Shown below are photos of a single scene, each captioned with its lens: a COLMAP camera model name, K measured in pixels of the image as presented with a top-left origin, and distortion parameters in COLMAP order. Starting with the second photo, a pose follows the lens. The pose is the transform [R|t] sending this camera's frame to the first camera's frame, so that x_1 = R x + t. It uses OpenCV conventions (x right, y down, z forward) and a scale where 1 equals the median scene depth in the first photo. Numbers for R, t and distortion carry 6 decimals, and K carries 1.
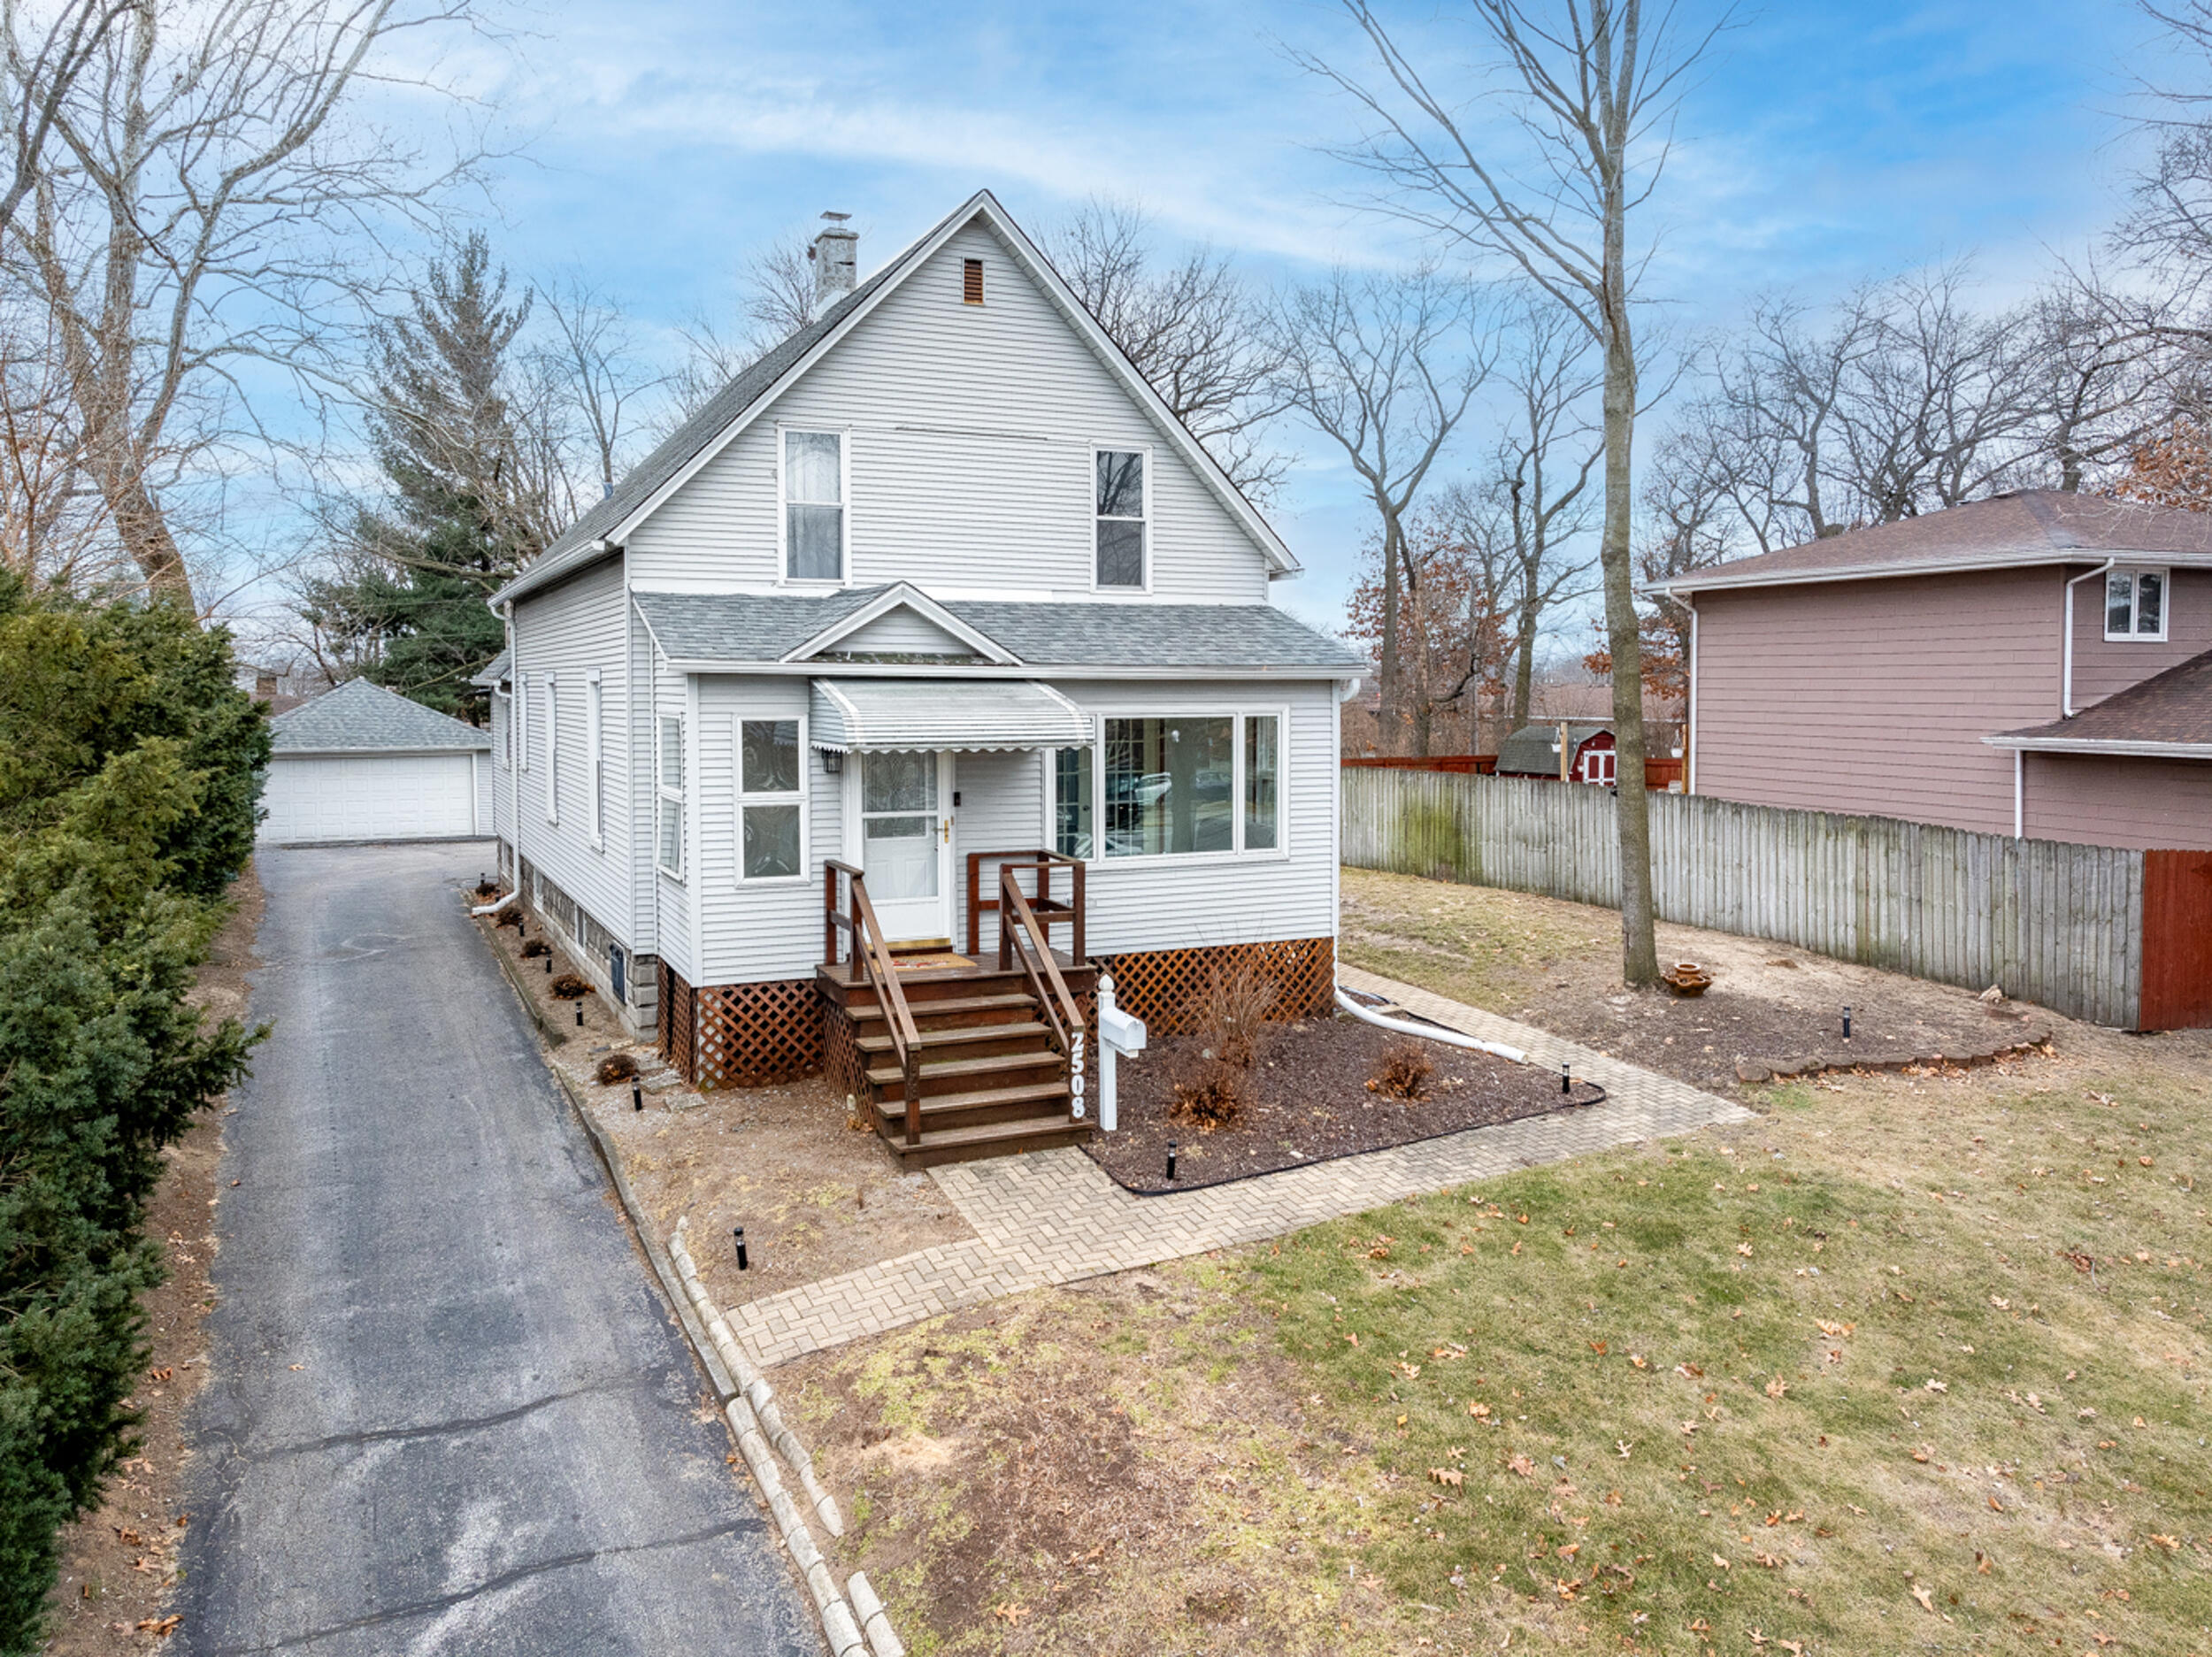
lens RADIAL K [[1566.6, 0, 1102.6], [0, 1566.6, 788.4], [0, 0, 1]] dist [-0.039467, 0.001062]
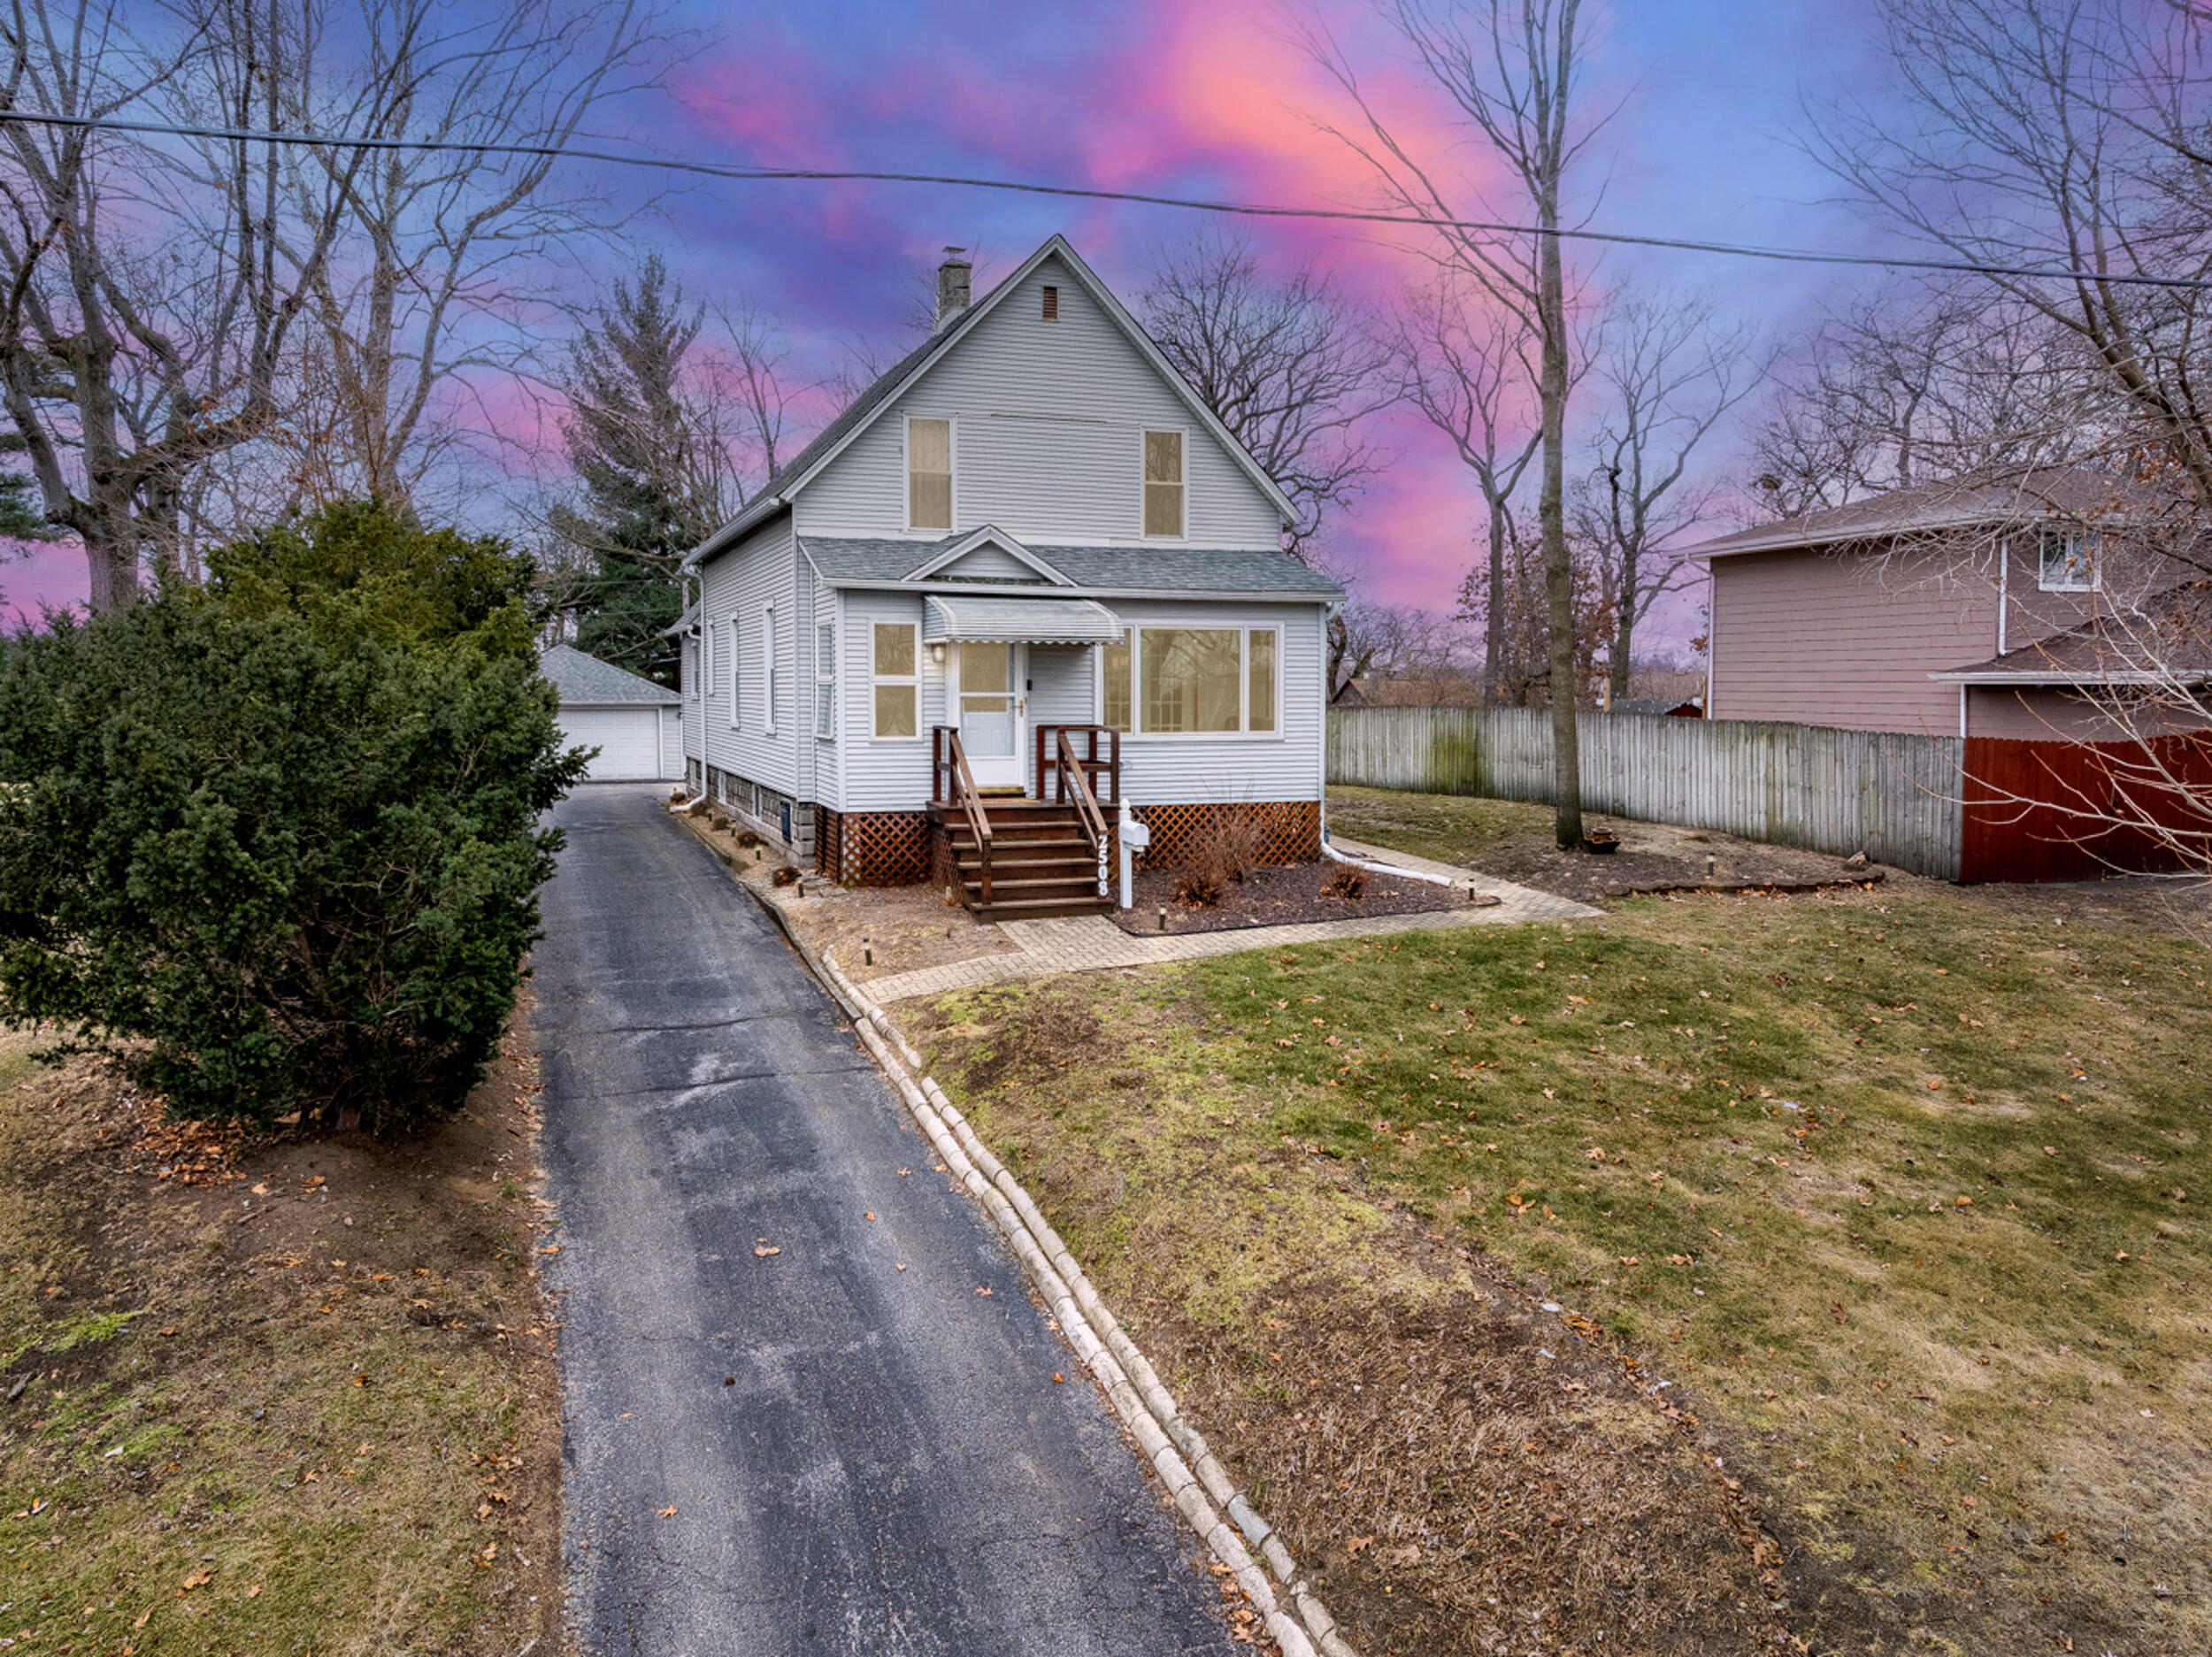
lens RADIAL K [[1561.9, 0, 1106.0], [0, 1561.9, 828.5], [0, 0, 1]] dist [-0.032978, -0.002769]
pose [[0.995689, 0.010583, -0.092153, 0.099953], [-0.008280, 0.999644, 0.025344, 0.096040], [0.092389, -0.024472, 0.995422, -0.355204]]
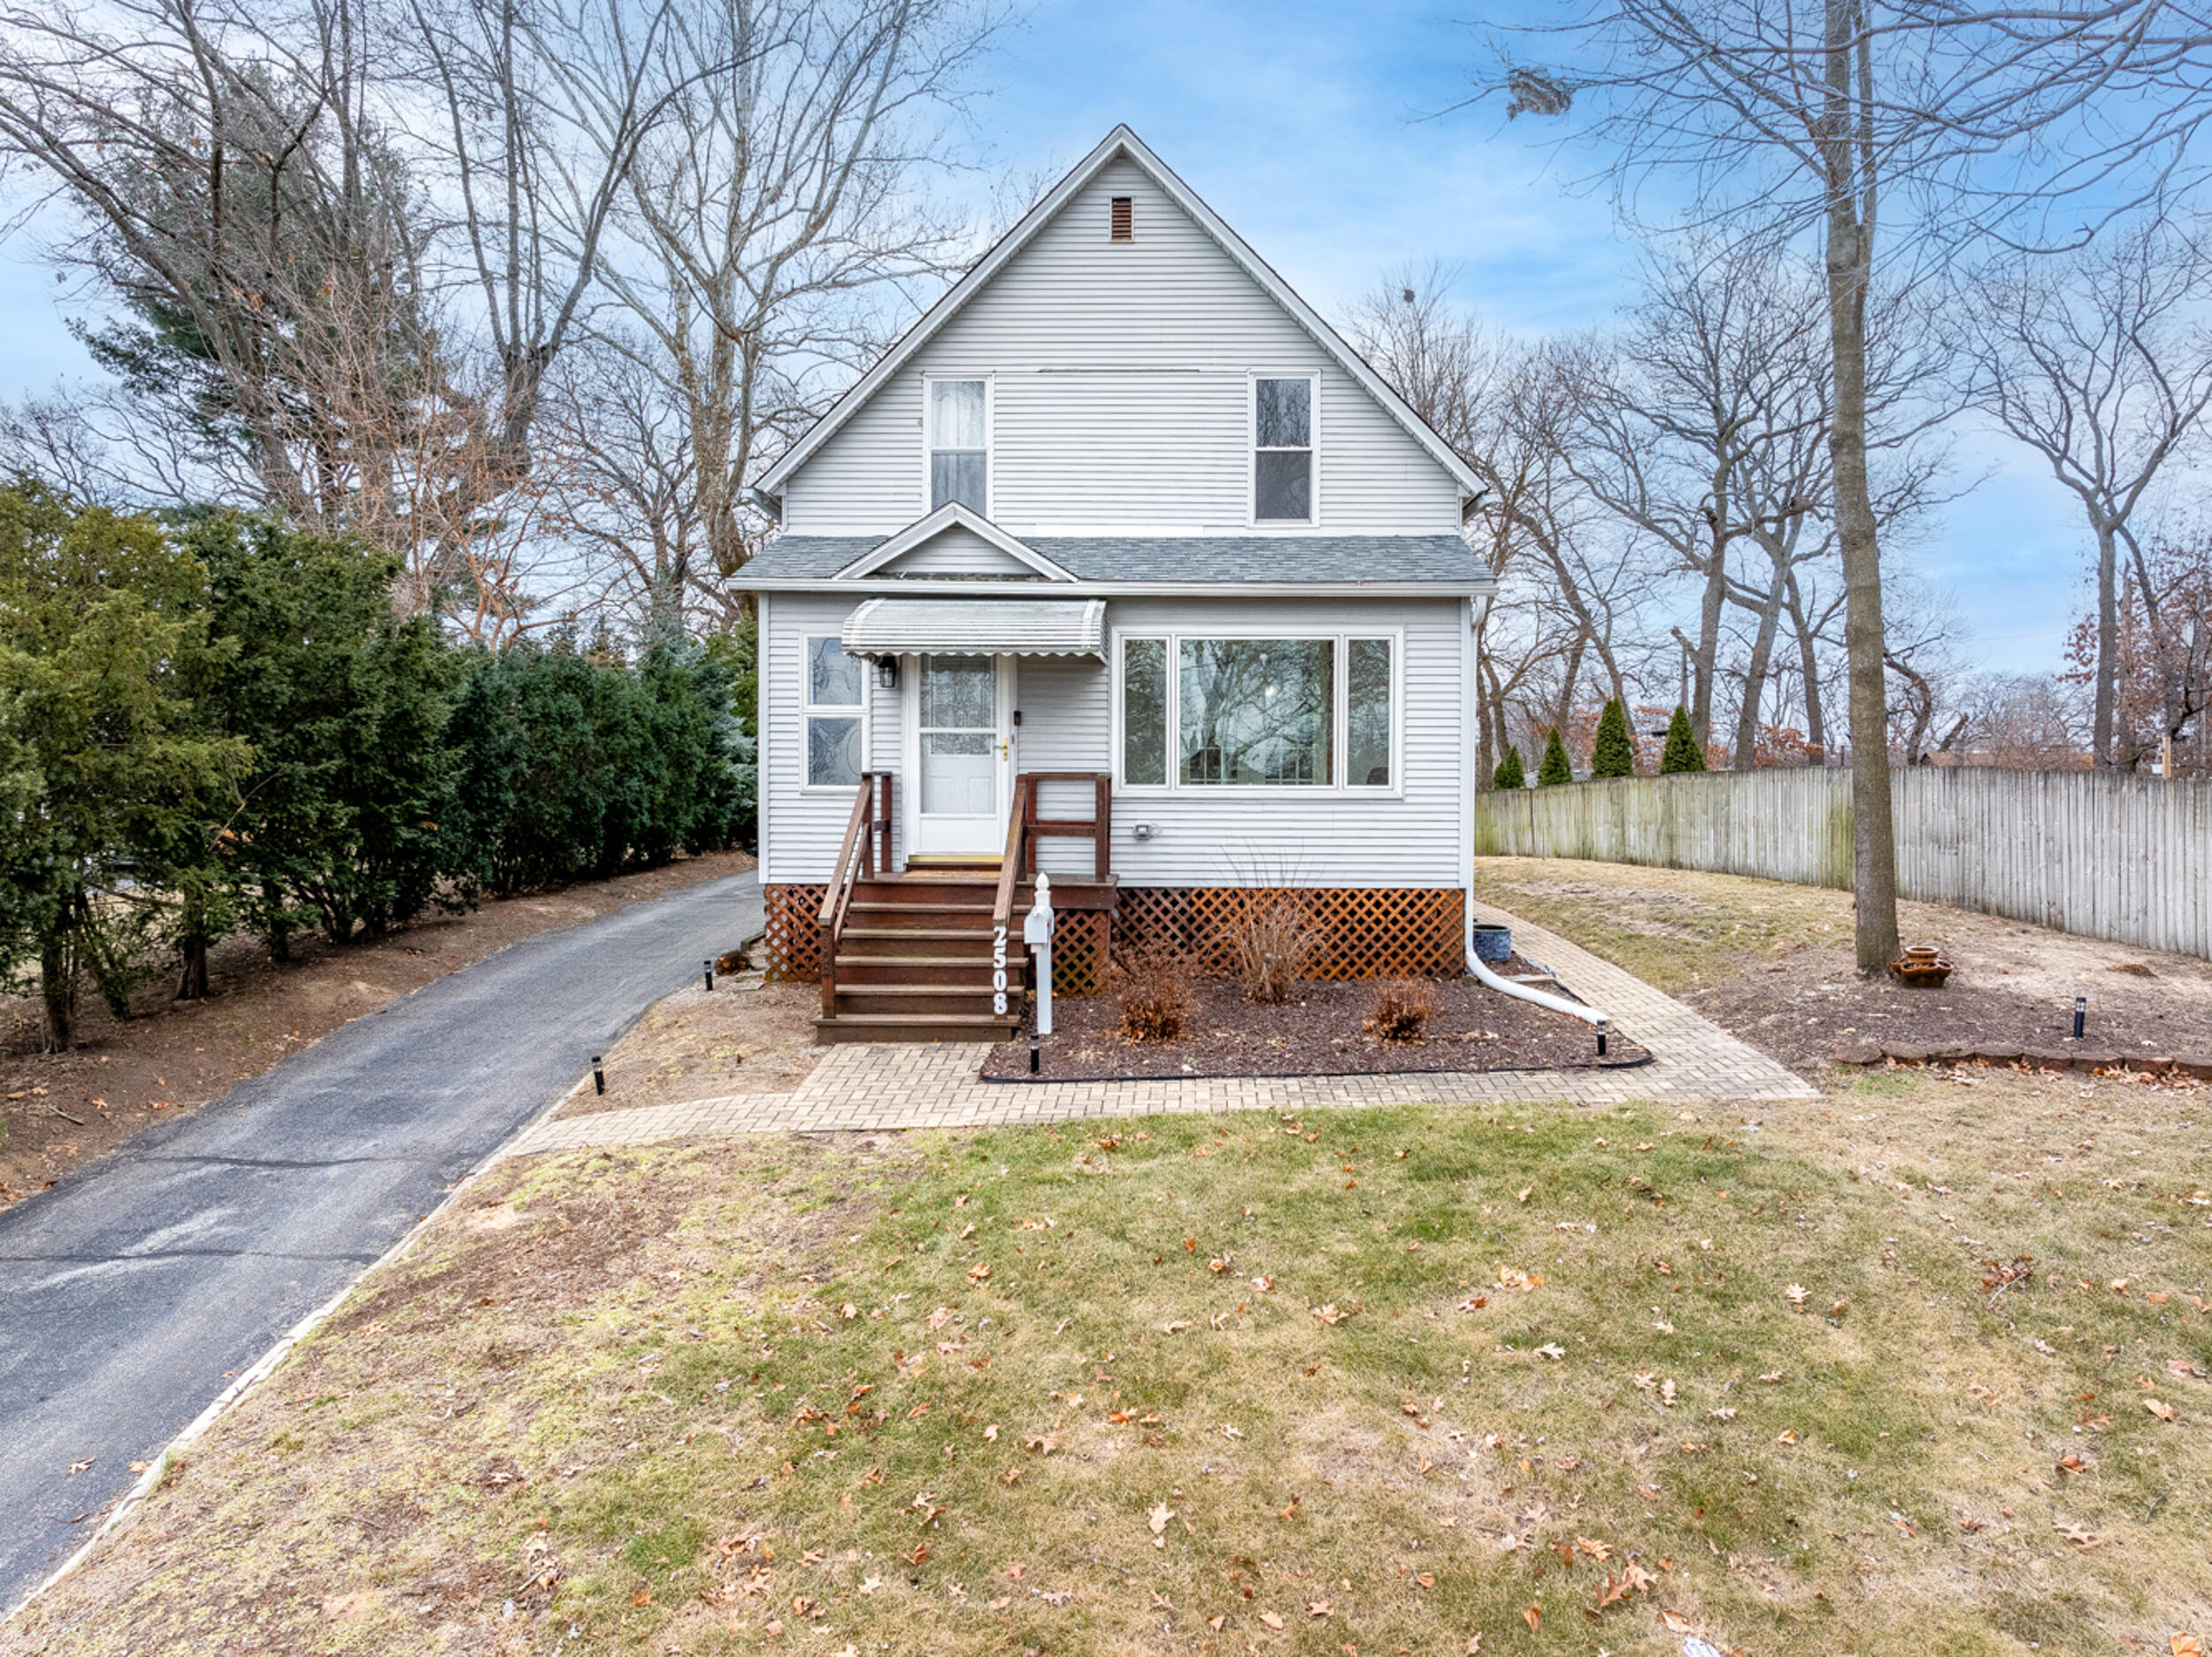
lens RADIAL K [[1561.2, 0, 1144.8], [0, 1561.2, 843.3], [0, 0, 1]] dist [-0.035441, -0.000897]
pose [[0.896383, 0.026111, -0.442510, 0.420717], [-0.034200, 0.999362, -0.010310, 0.093735], [0.441958, 0.024376, 0.896704, 0.135836]]
